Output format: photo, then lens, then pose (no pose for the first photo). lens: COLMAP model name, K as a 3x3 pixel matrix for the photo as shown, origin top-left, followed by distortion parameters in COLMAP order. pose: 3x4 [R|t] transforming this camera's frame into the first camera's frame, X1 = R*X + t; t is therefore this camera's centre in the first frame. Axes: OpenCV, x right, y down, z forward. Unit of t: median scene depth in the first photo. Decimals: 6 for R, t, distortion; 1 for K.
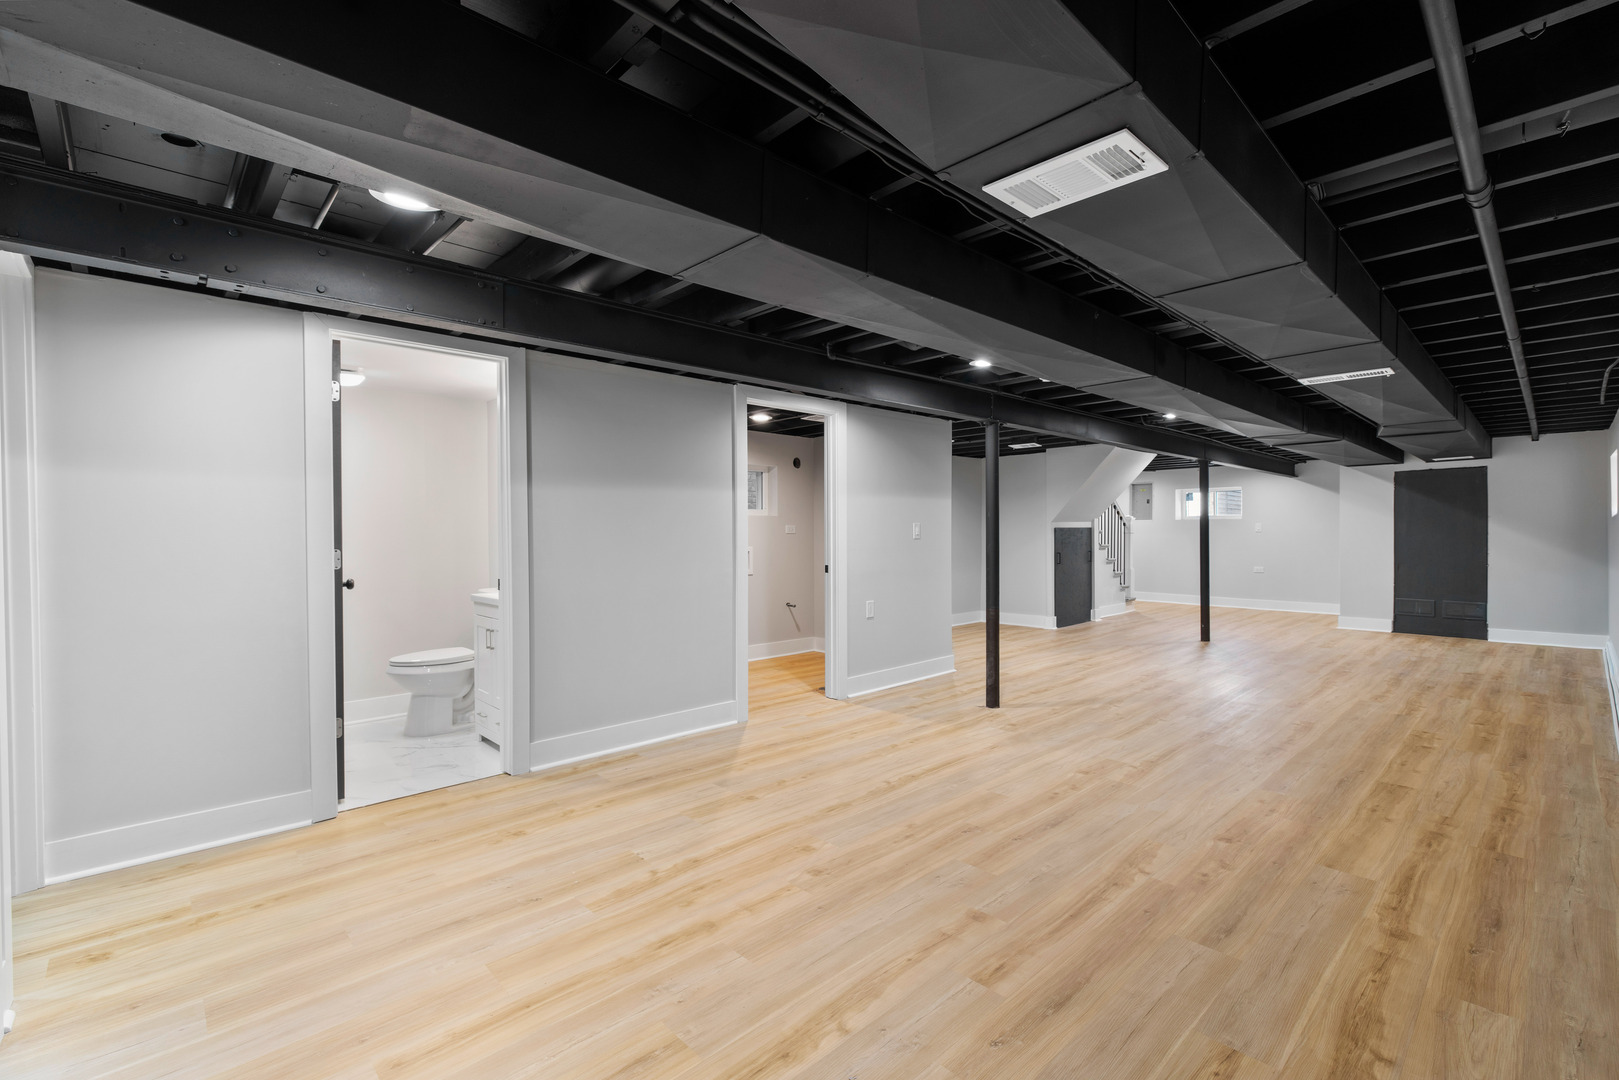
lens RADIAL K [[708.9, 0, 809.9], [0, 708.9, 535.7], [0, 0, 1]] dist [-0.001322, 0.001705]
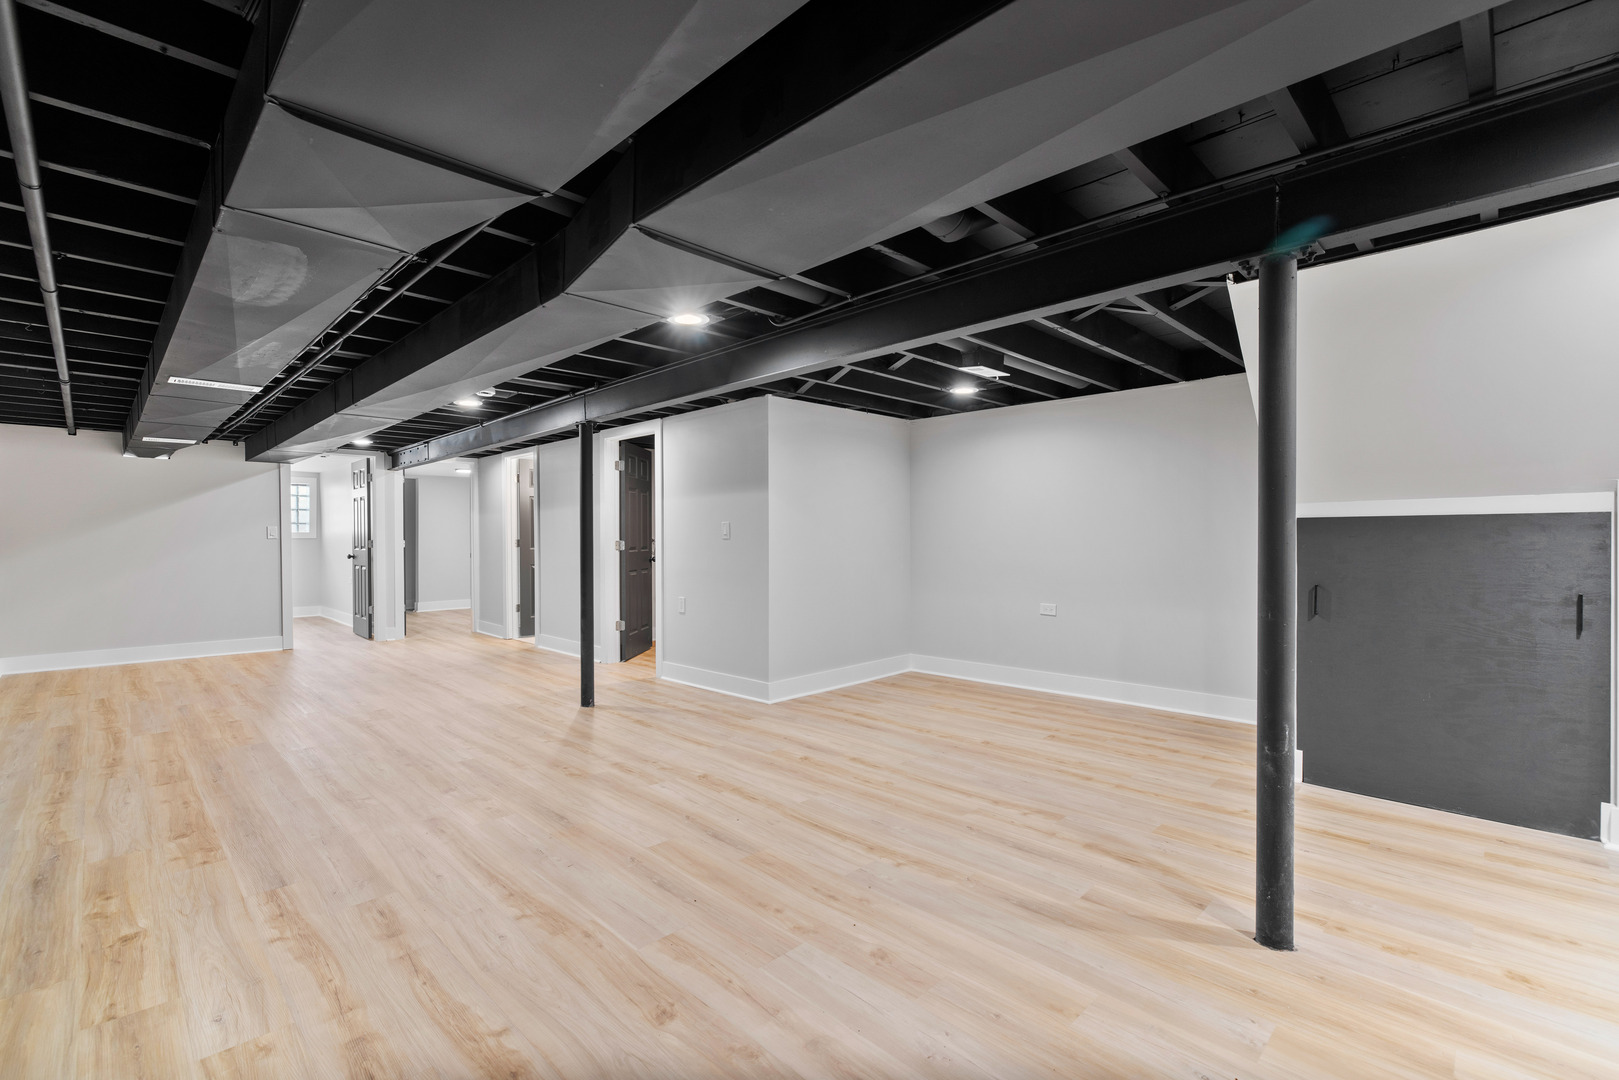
lens RADIAL K [[708.9, 0, 814.5], [0, 708.9, 540.1], [0, 0, 1]] dist [-0.001322, 0.001705]
pose [[0.036968, 0.018937, -0.999137, 1.715047], [-0.000541, 0.999821, 0.018929, -0.015595], [0.999316, -0.000159, 0.036972, 1.726283]]
